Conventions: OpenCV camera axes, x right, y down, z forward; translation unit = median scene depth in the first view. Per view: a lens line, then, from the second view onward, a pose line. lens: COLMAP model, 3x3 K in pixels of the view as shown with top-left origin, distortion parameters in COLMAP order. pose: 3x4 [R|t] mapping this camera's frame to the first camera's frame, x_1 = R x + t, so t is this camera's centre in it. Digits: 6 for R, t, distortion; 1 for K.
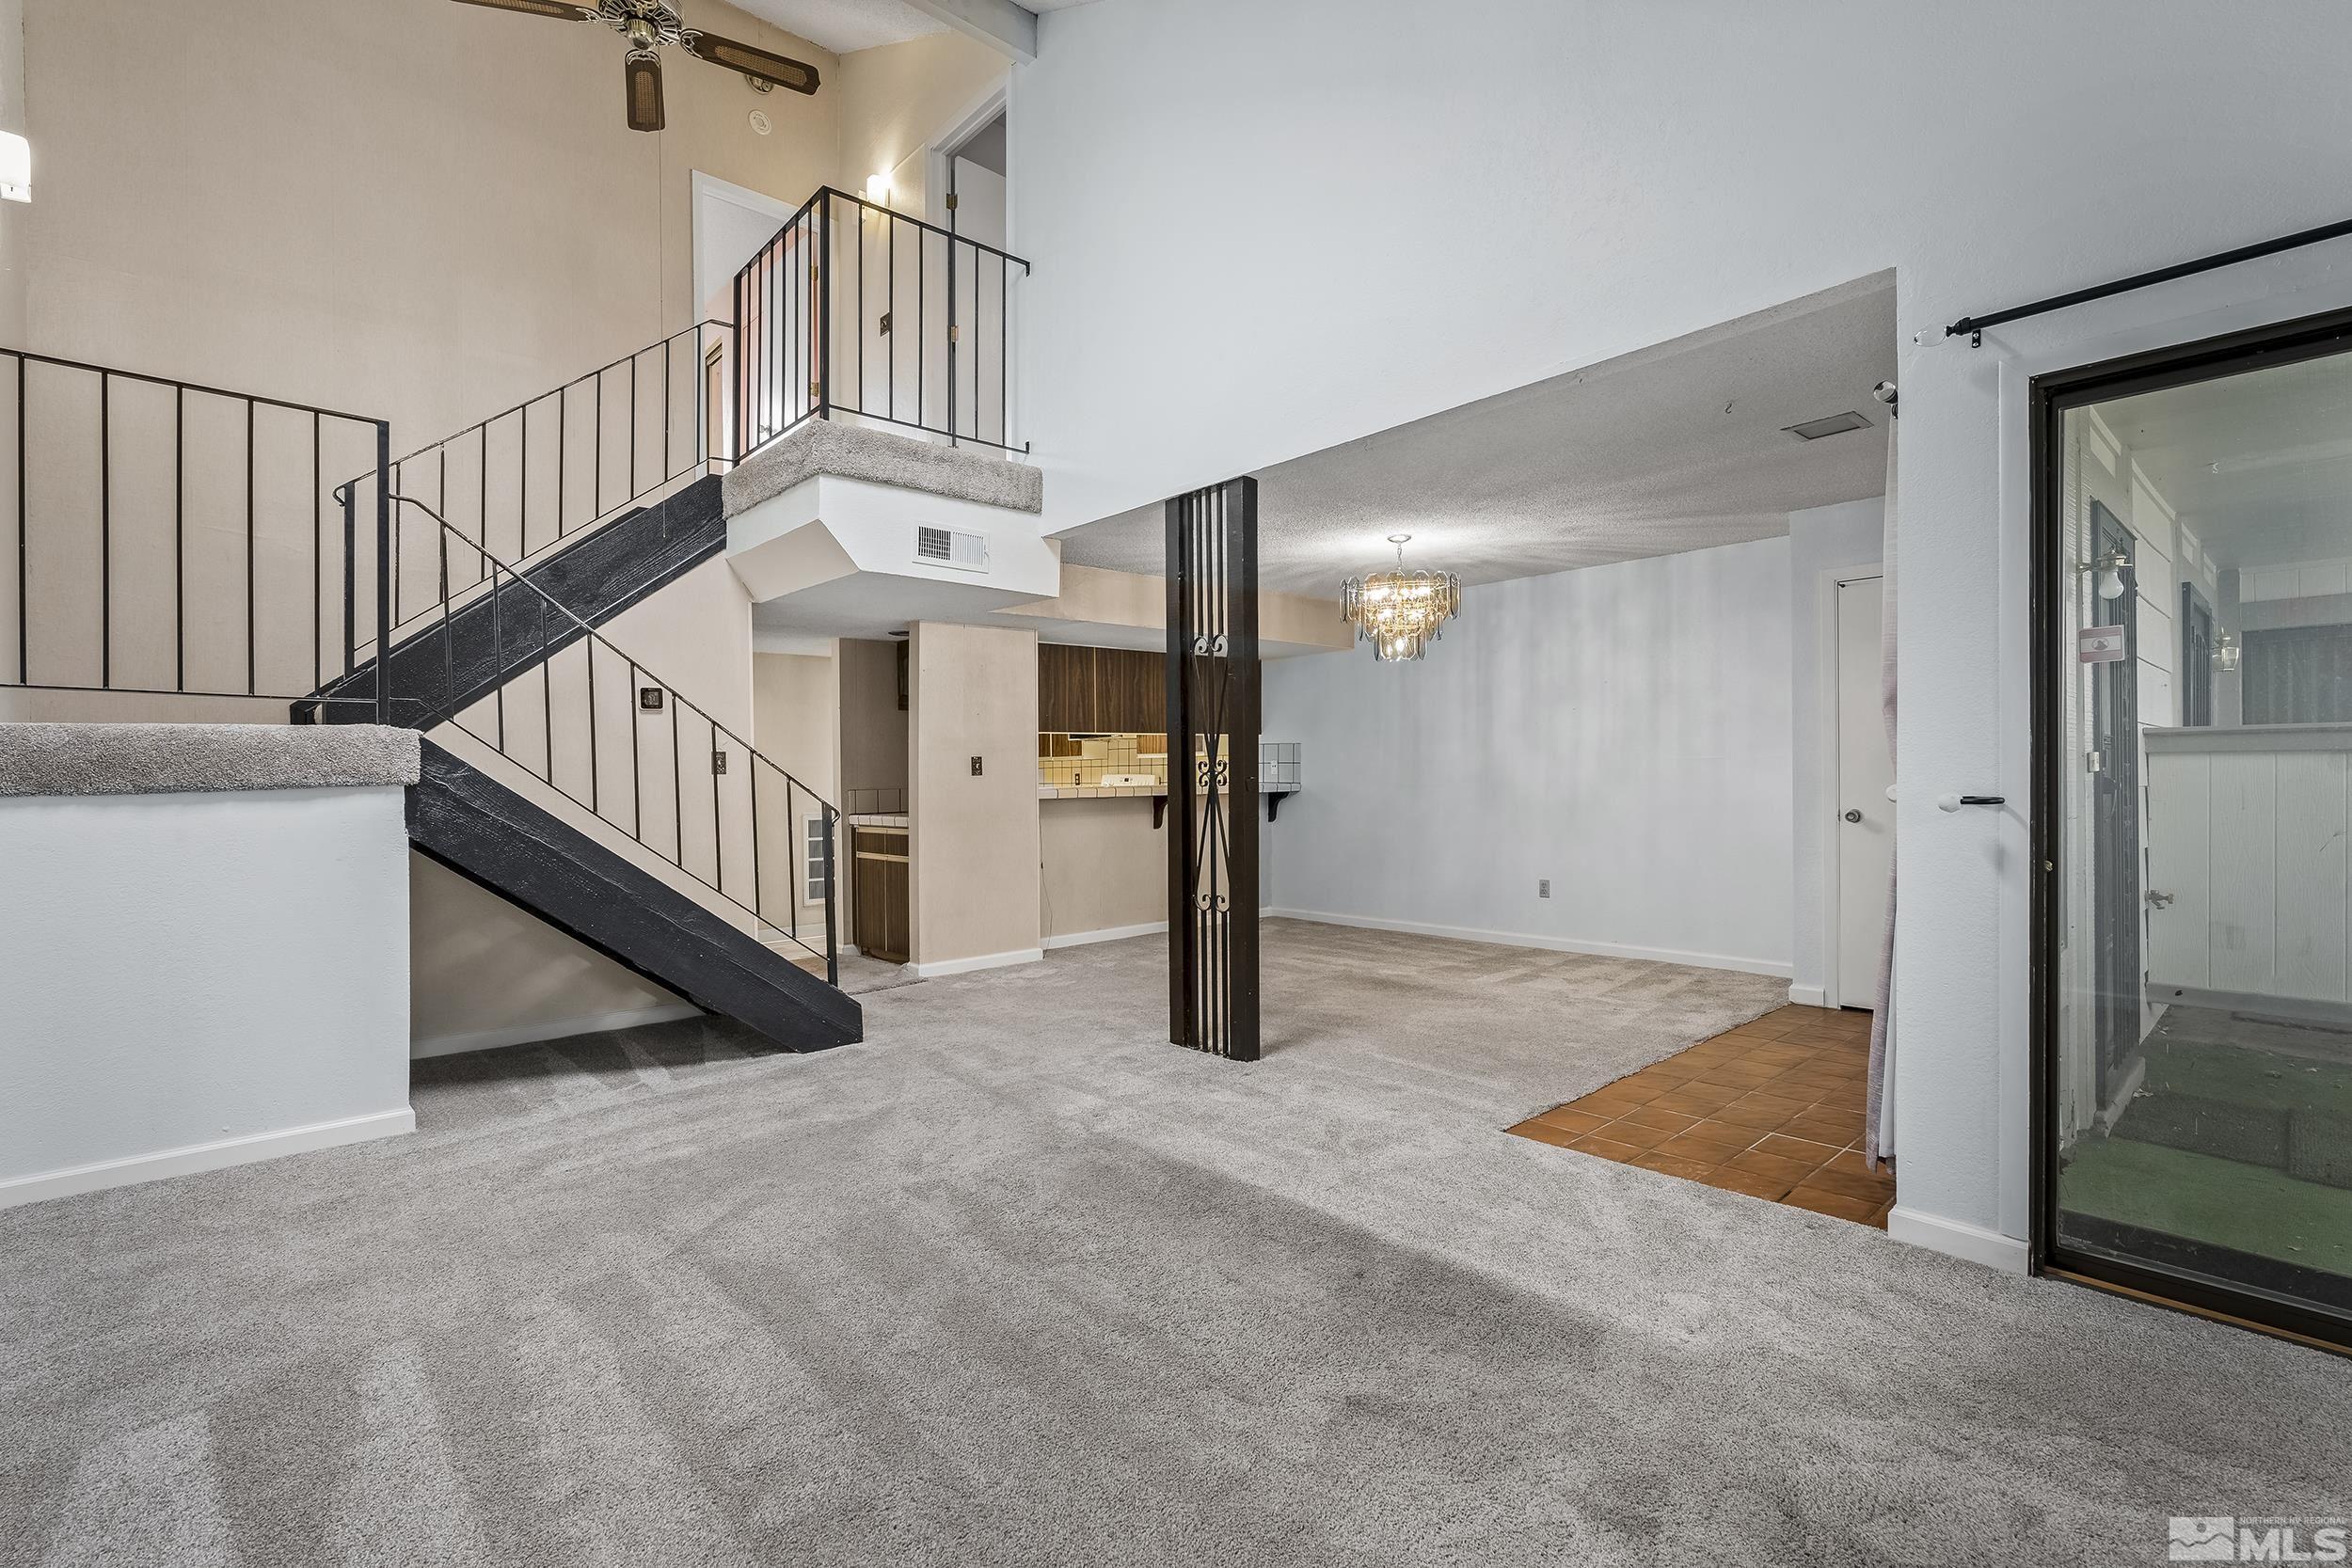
lens RADIAL K [[1085.3, 0, 1163.6], [0, 1085.3, 782.1], [0, 0, 1]] dist [-0.007537, 0.001619]
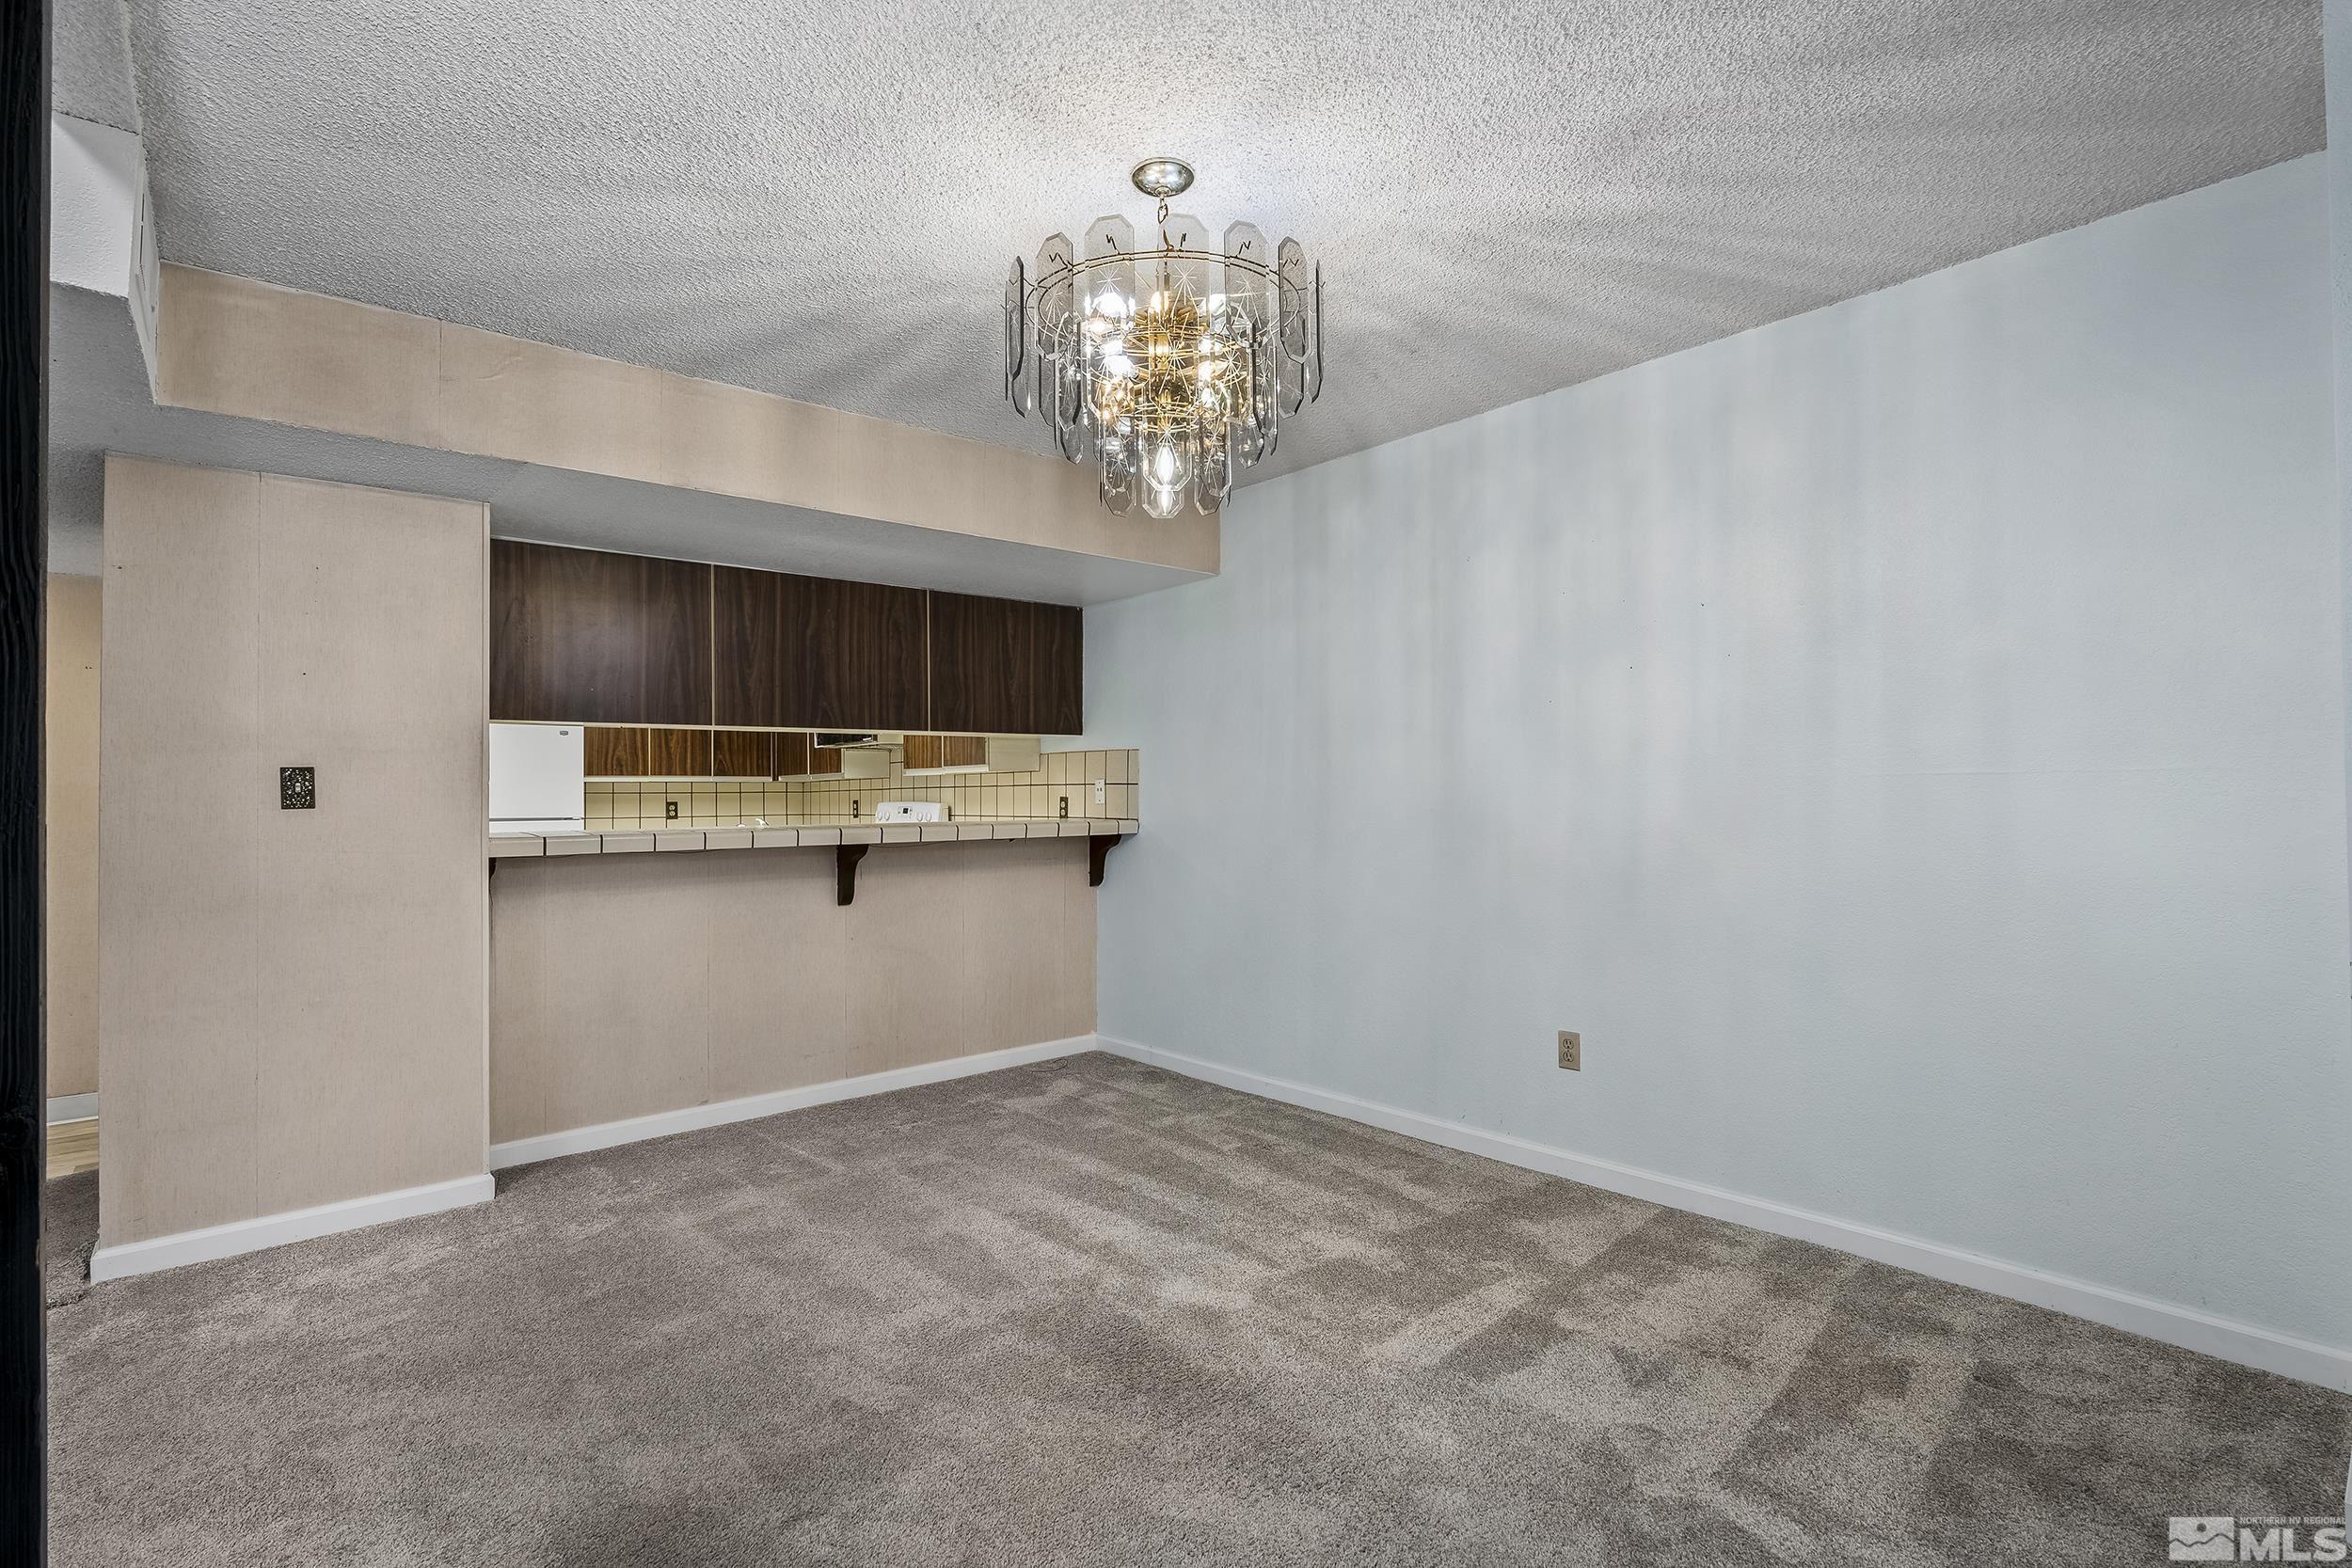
lens RADIAL K [[1085.3, 0, 1178.9], [0, 1085.3, 787.8], [0, 0, 1]] dist [-0.007537, 0.001619]
pose [[0.999662, 0.002248, -0.025900, 0.197371], [-0.002677, 0.999860, -0.016536, -0.007917], [0.025859, 0.016600, 0.999528, 0.532468]]
